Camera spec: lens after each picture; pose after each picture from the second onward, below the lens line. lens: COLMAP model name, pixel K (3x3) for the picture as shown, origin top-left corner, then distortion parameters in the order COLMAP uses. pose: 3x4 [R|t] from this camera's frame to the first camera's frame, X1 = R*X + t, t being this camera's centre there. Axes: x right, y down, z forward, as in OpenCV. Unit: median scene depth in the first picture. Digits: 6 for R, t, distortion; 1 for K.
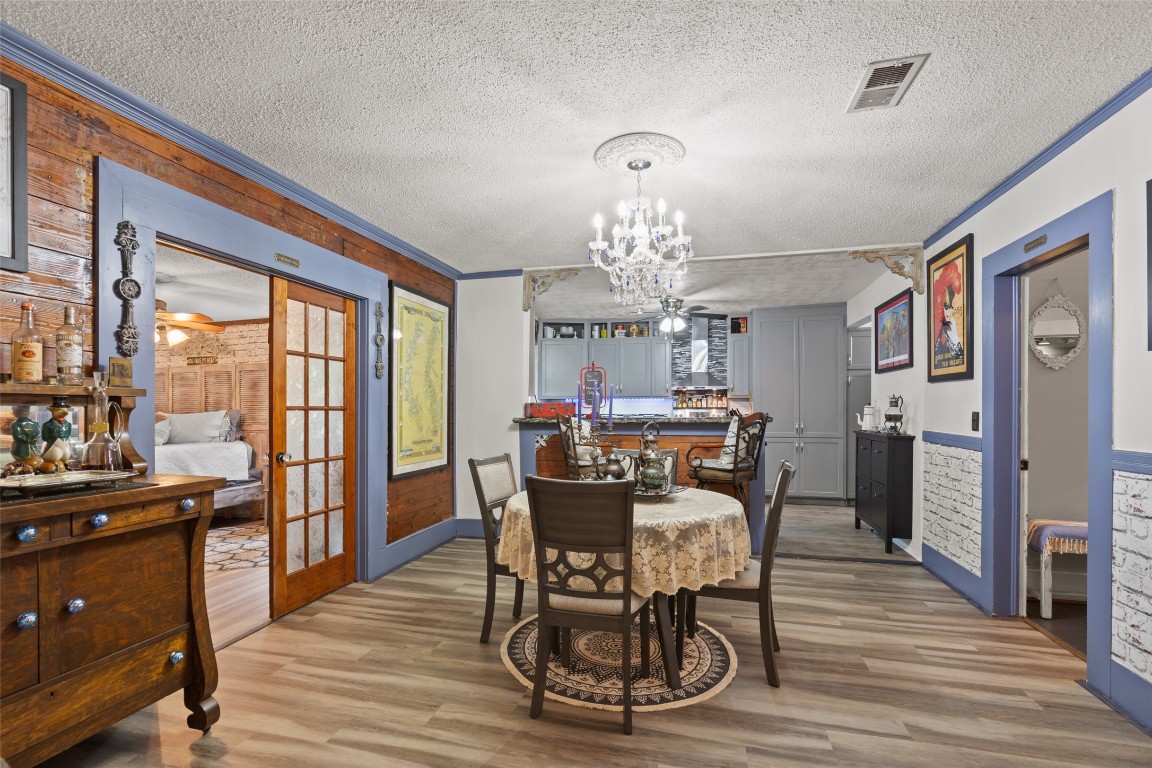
lens RADIAL K [[538.9, 0, 570.2], [0, 538.9, 405.1], [0, 0, 1]] dist [-0.003648, -0.000241]
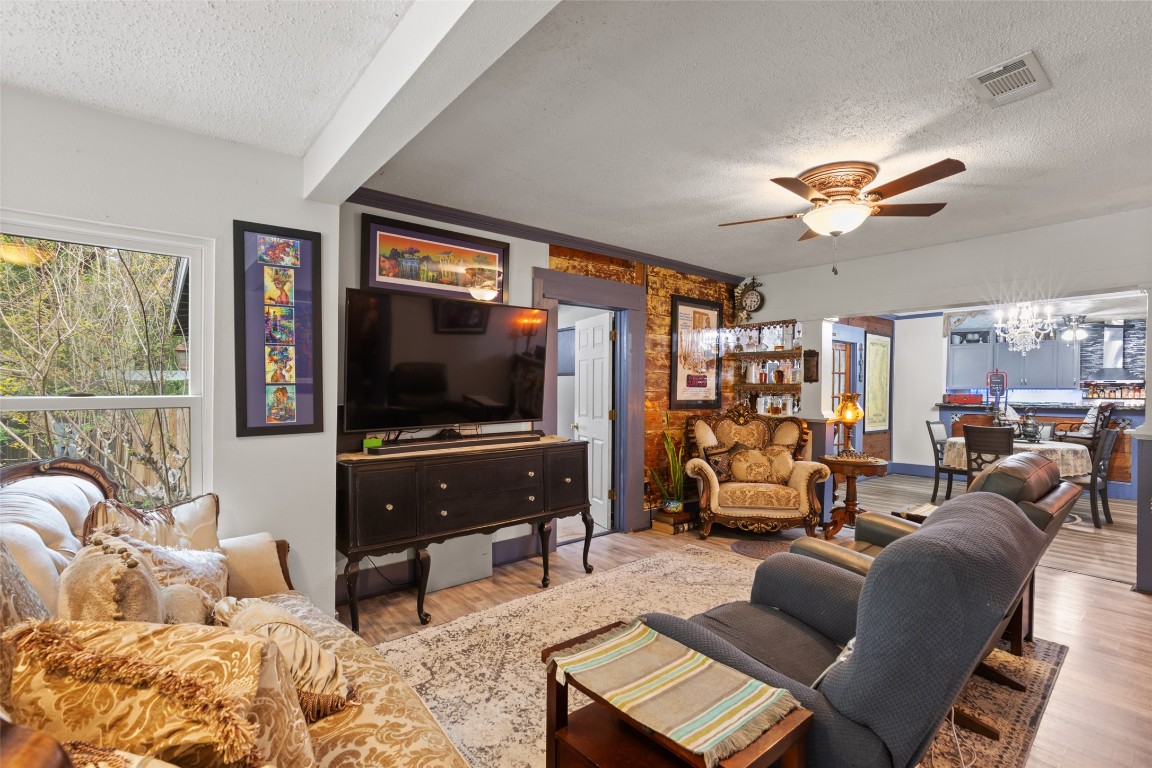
lens RADIAL K [[523.2, 0, 589.6], [0, 523.2, 392.9], [0, 0, 1]] dist [0.001366, 0.000664]
pose [[0.812355, 0.012572, -0.583028, -0.047541], [-0.006421, 0.999900, 0.012615, -0.032982], [0.583128, -0.006504, 0.812354, -1.420192]]
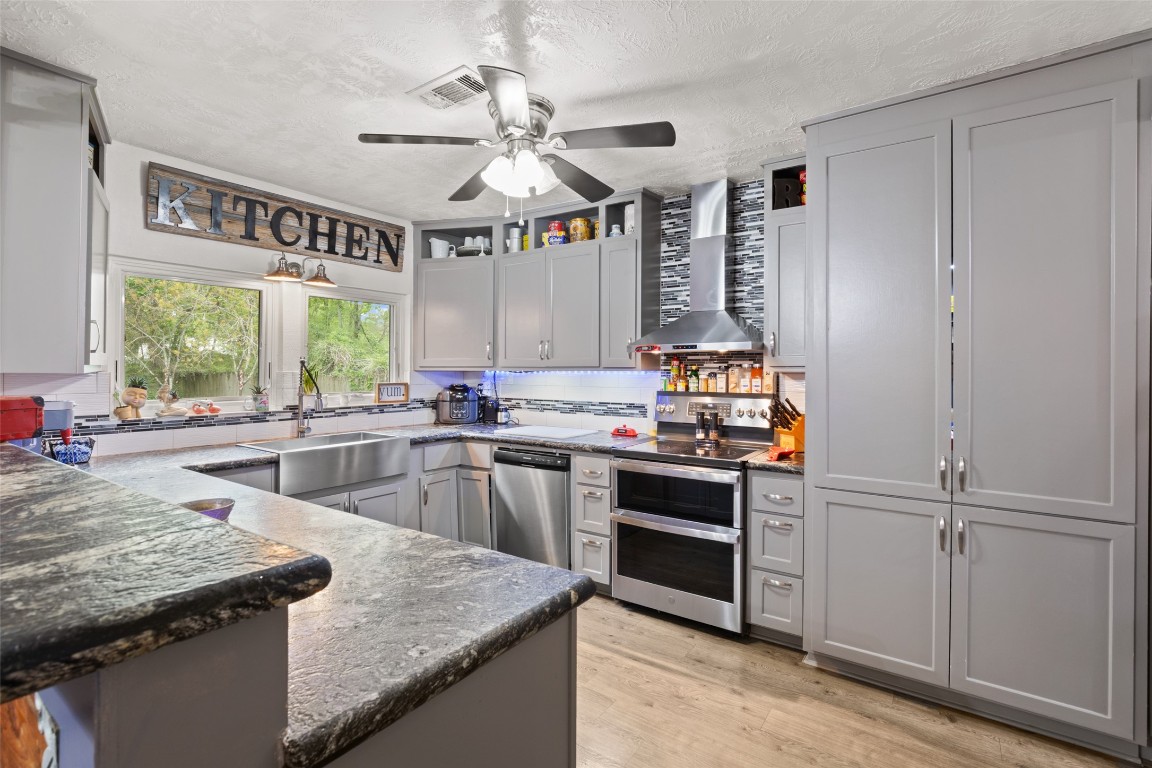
lens RADIAL K [[541.4, 0, 577.1], [0, 541.4, 368.9], [0, 0, 1]] dist [-0.000294, 0.000571]
pose [[0.930941, 0.003005, -0.365157, 0.719172], [-0.002281, 0.999994, 0.002413, -0.037778], [0.365162, -0.001413, 0.930943, 1.339314]]
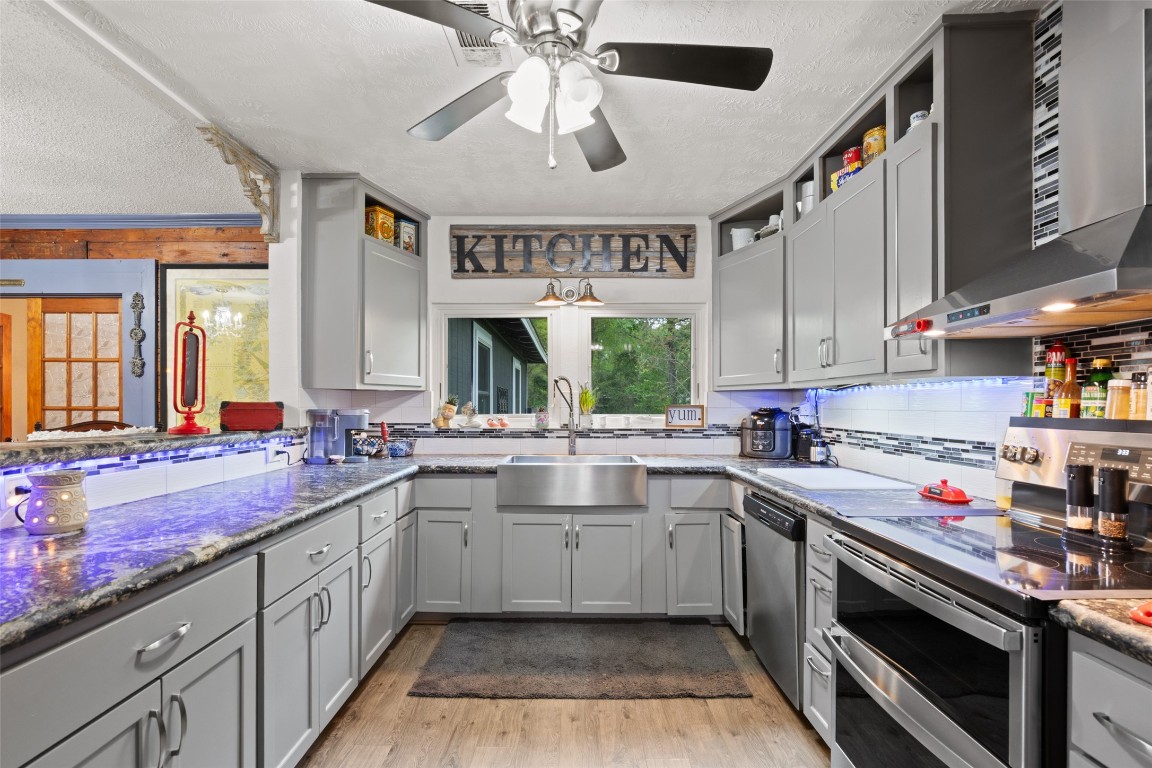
lens RADIAL K [[538.9, 0, 570.2], [0, 538.9, 405.1], [0, 0, 1]] dist [-0.003648, -0.000241]
pose [[0.233602, 0.004350, -0.972323, 0.885099], [0.001755, 0.999986, 0.004895, -0.005388], [0.972331, -0.002850, 0.233591, 1.883896]]
